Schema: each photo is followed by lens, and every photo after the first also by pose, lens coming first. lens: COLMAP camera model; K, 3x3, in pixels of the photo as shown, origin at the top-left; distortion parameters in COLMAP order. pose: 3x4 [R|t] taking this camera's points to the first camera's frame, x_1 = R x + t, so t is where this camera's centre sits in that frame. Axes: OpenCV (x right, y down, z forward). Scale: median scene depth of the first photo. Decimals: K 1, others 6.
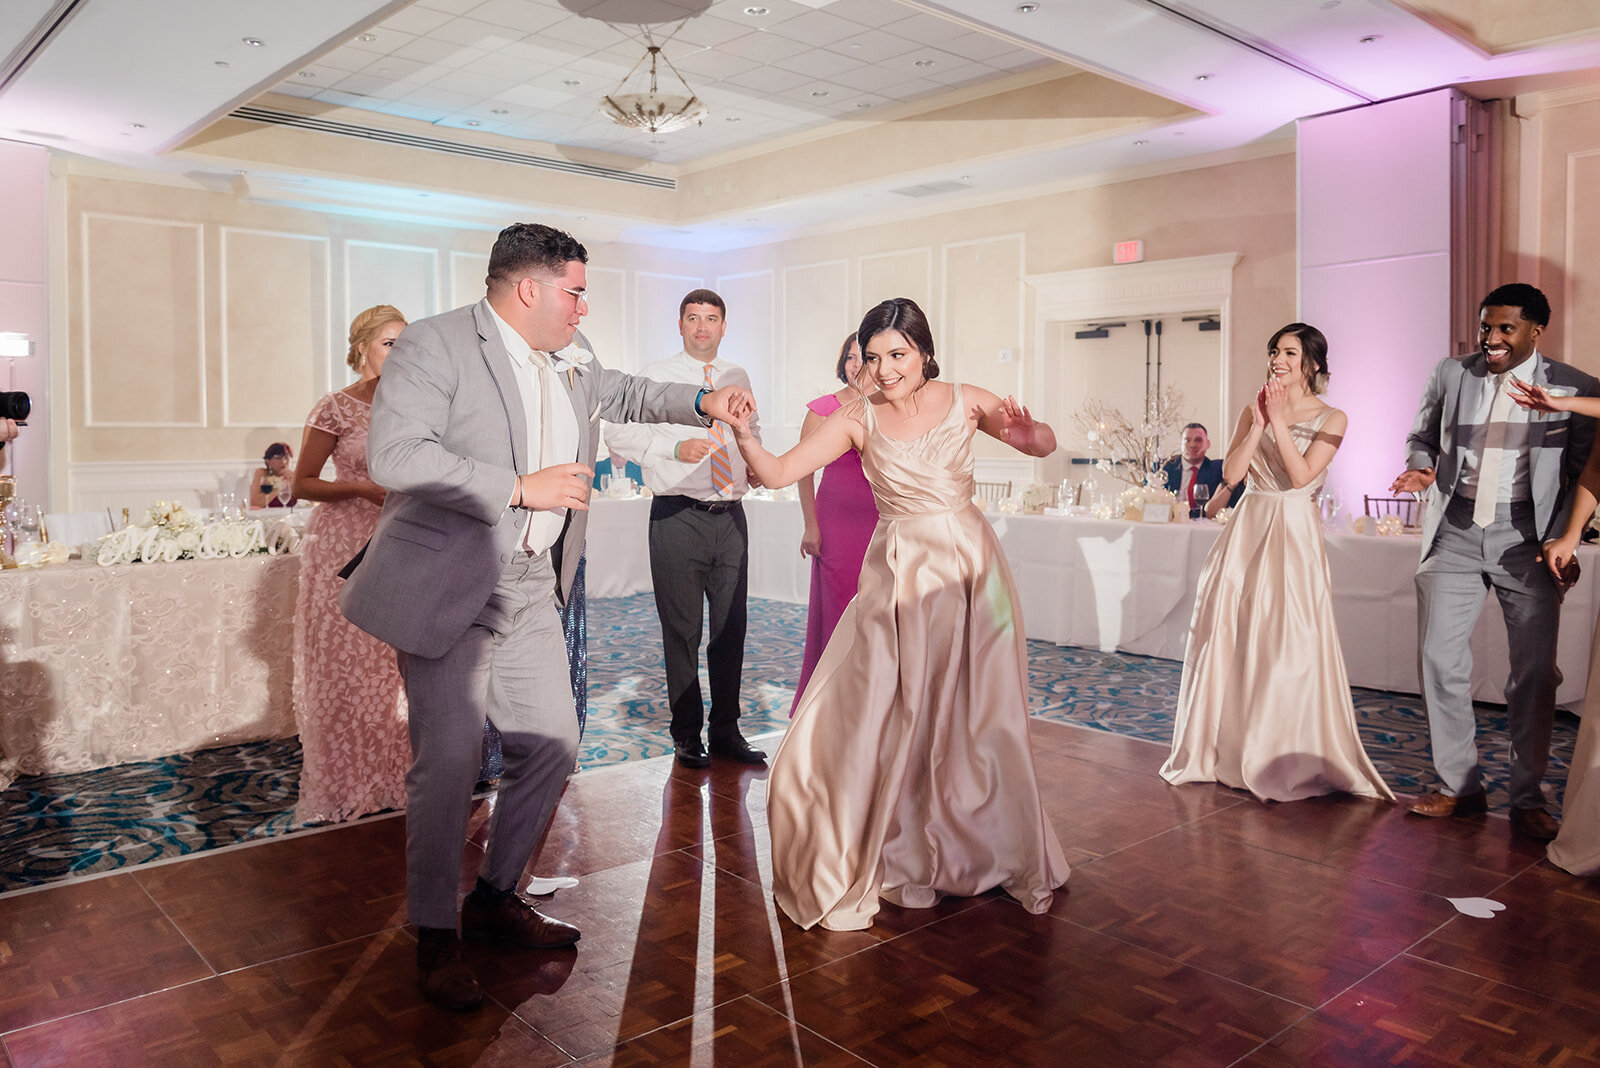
lens RADIAL K [[1234.8, 0, 795.4], [0, 1234.8, 504.4], [0, 0, 1]] dist [-0.006214, -0.002548]
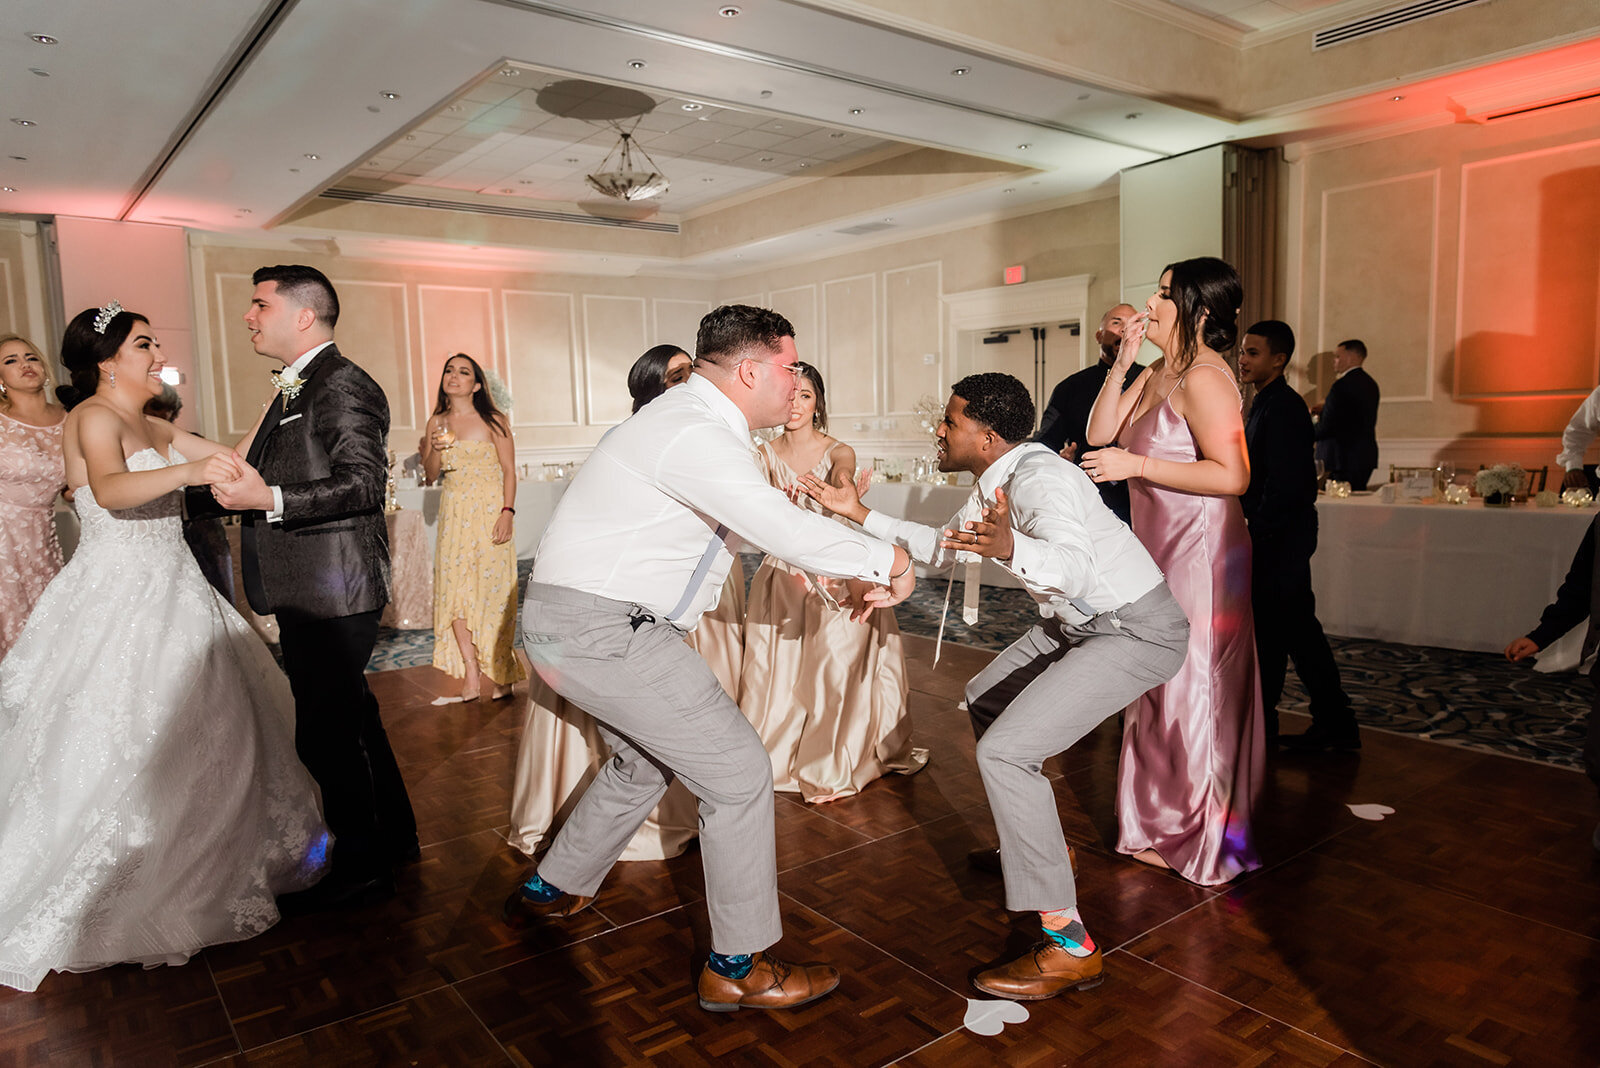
lens RADIAL K [[1081.5, 0, 800.0], [0, 1081.5, 534.0], [0, 0, 1]] dist [0.001333, 0.001774]
pose [[0.997551, -0.019765, -0.067087, 0.118159], [0.022778, 0.998752, 0.044445, 0.006786], [0.066125, -0.045864, 0.996757, -0.132633]]
